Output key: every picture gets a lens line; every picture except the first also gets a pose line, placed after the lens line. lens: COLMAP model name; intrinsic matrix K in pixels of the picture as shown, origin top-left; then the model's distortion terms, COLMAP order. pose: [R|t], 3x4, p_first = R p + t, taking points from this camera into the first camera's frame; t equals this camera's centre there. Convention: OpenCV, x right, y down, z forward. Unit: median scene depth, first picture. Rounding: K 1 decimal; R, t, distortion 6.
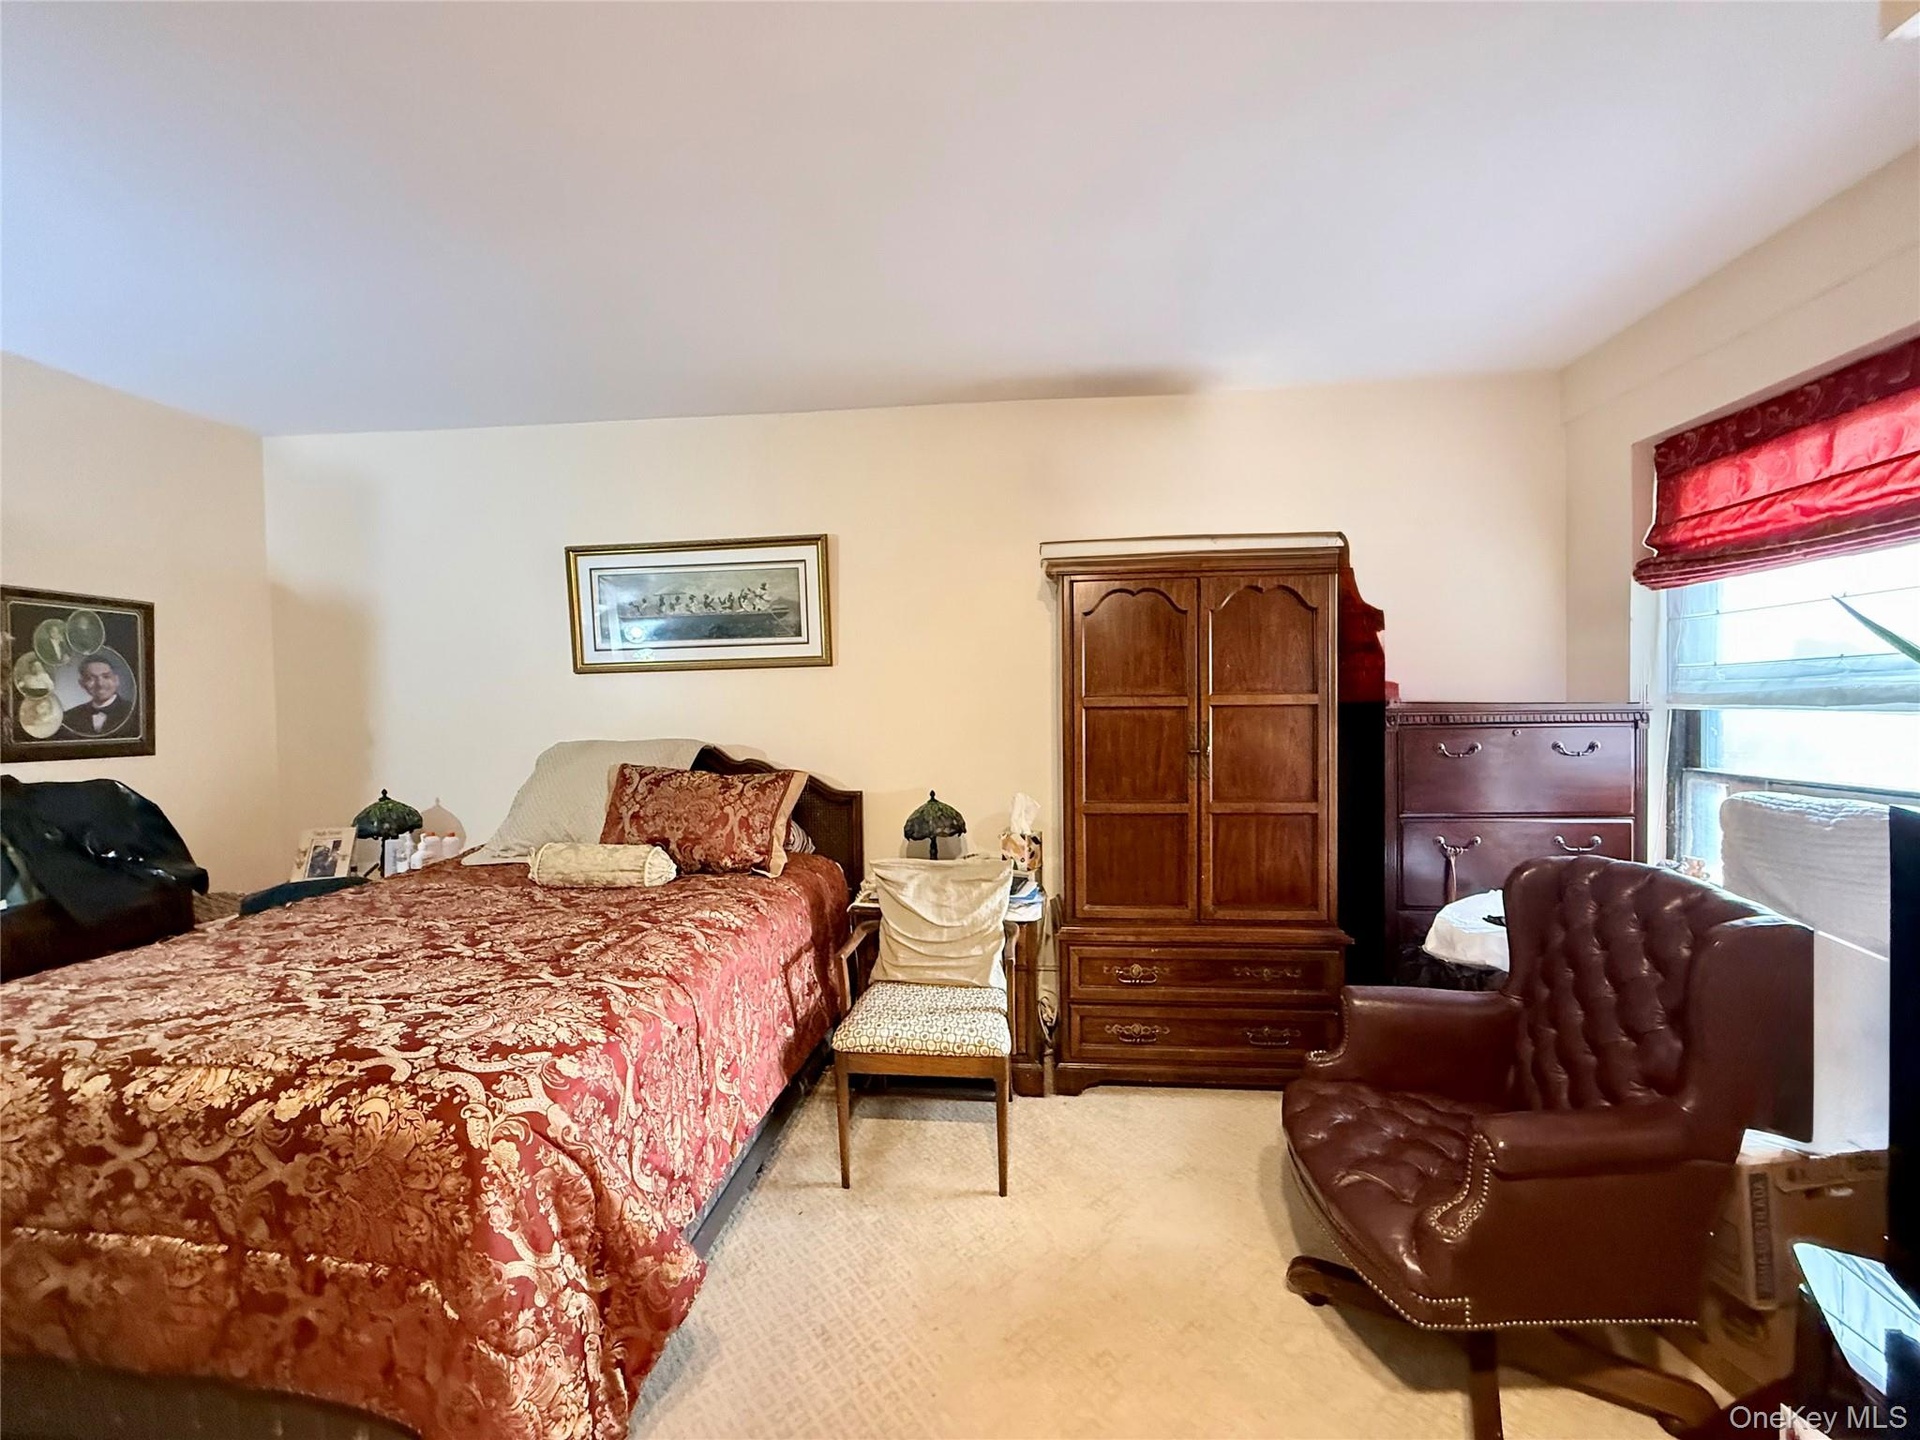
lens RADIAL K [[754.0, 0, 943.1], [0, 754.0, 718.5], [0, 0, 1]] dist [-0.029699, 0.000011]
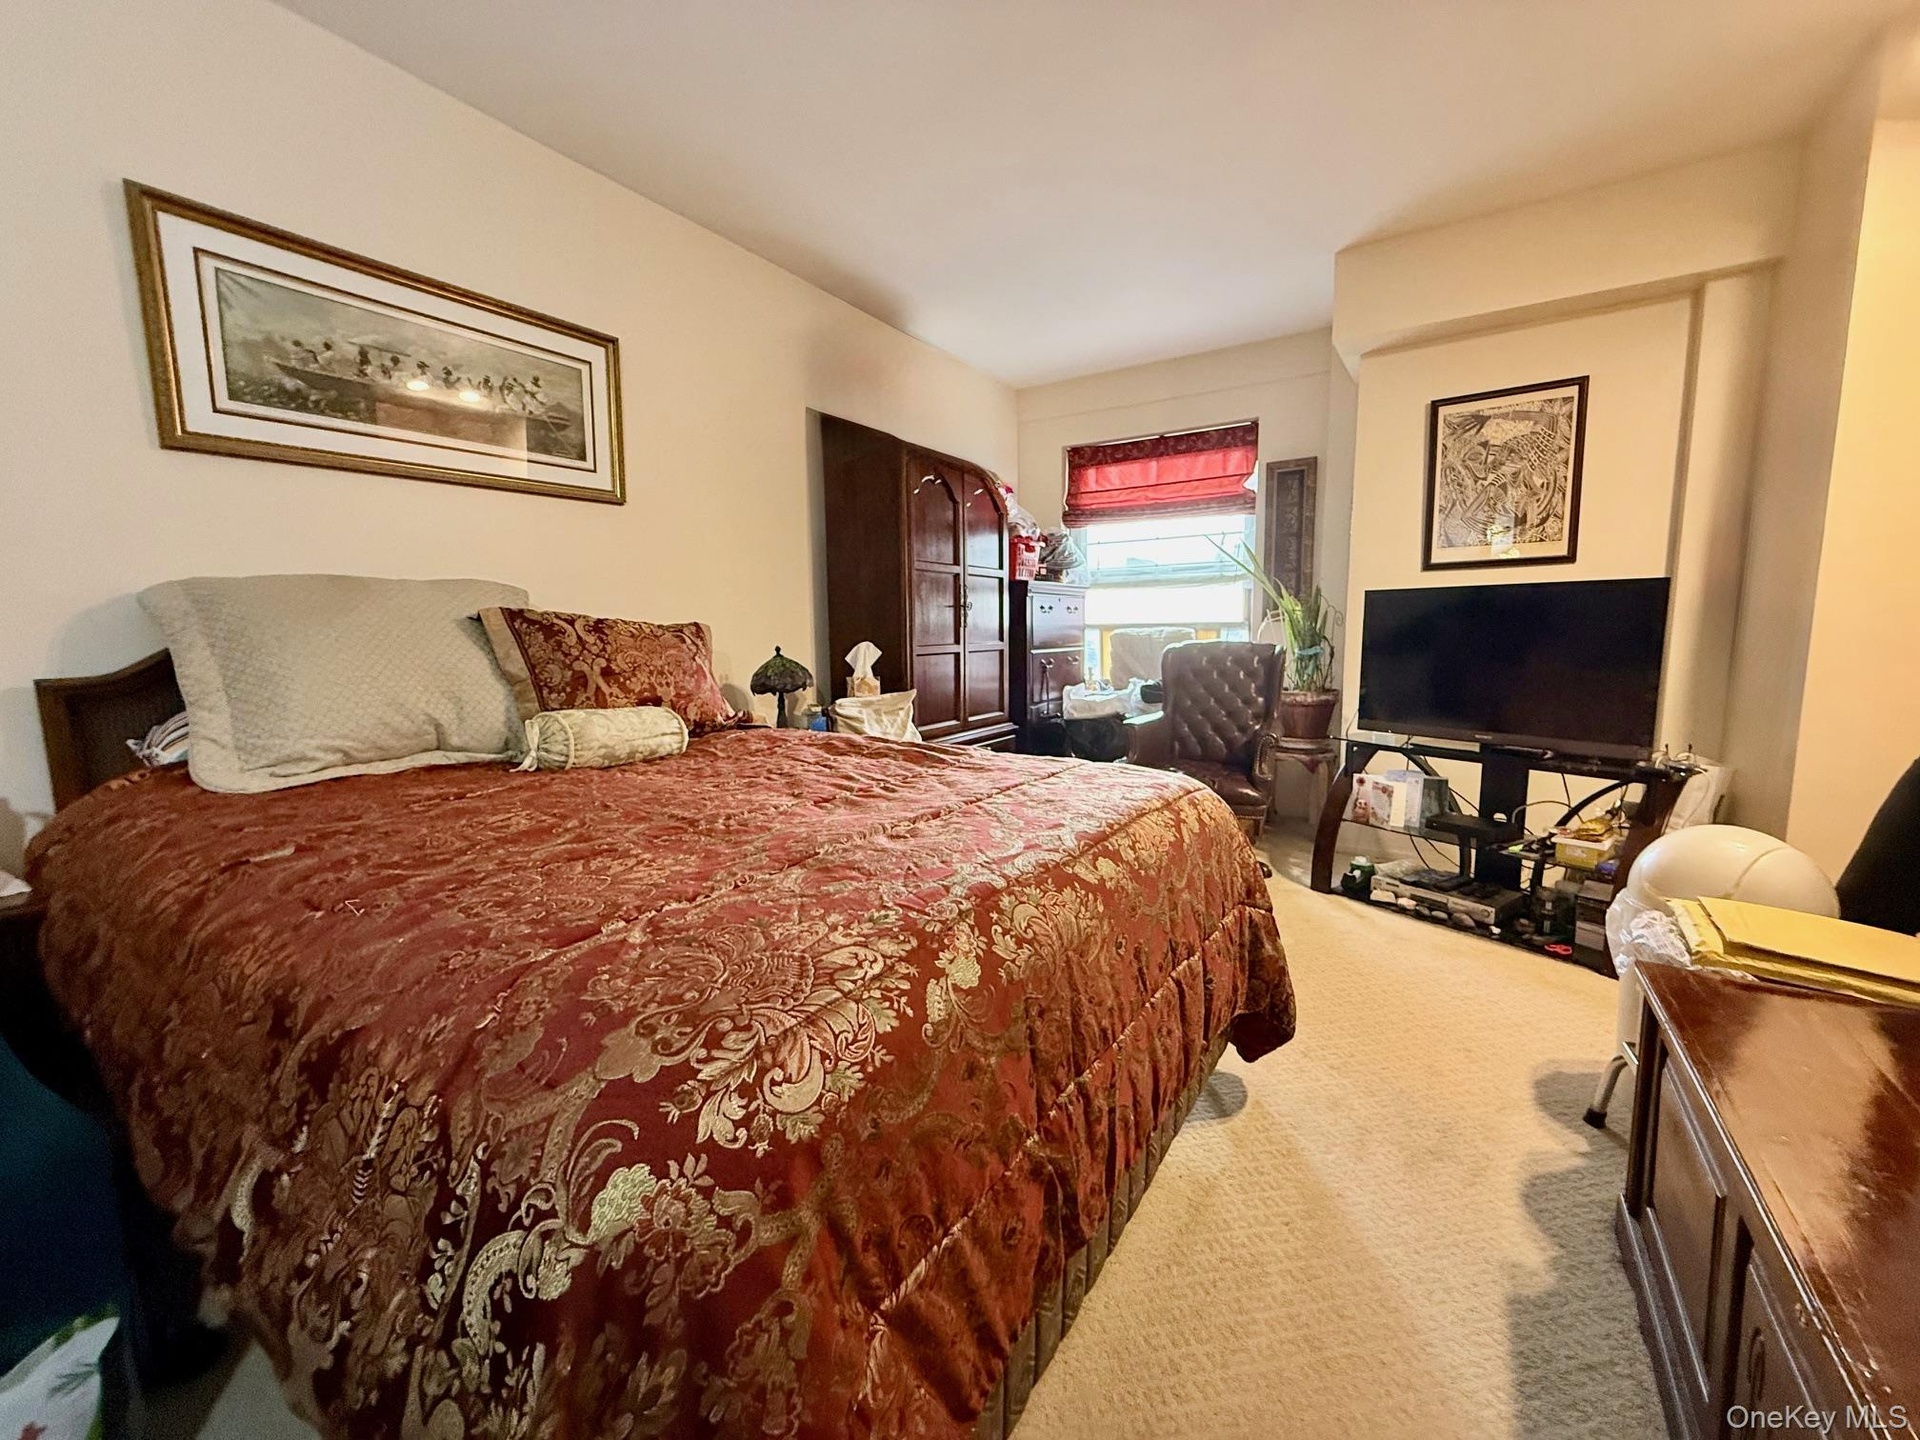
lens RADIAL K [[754.0, 0, 943.1], [0, 754.0, 718.5], [0, 0, 1]] dist [-0.029699, 0.000011]
pose [[0.453261, -0.094108, 0.886396, -0.815227], [0.030294, 0.995463, 0.090197, 0.109097], [-0.890863, -0.014030, 0.454056, 0.351586]]
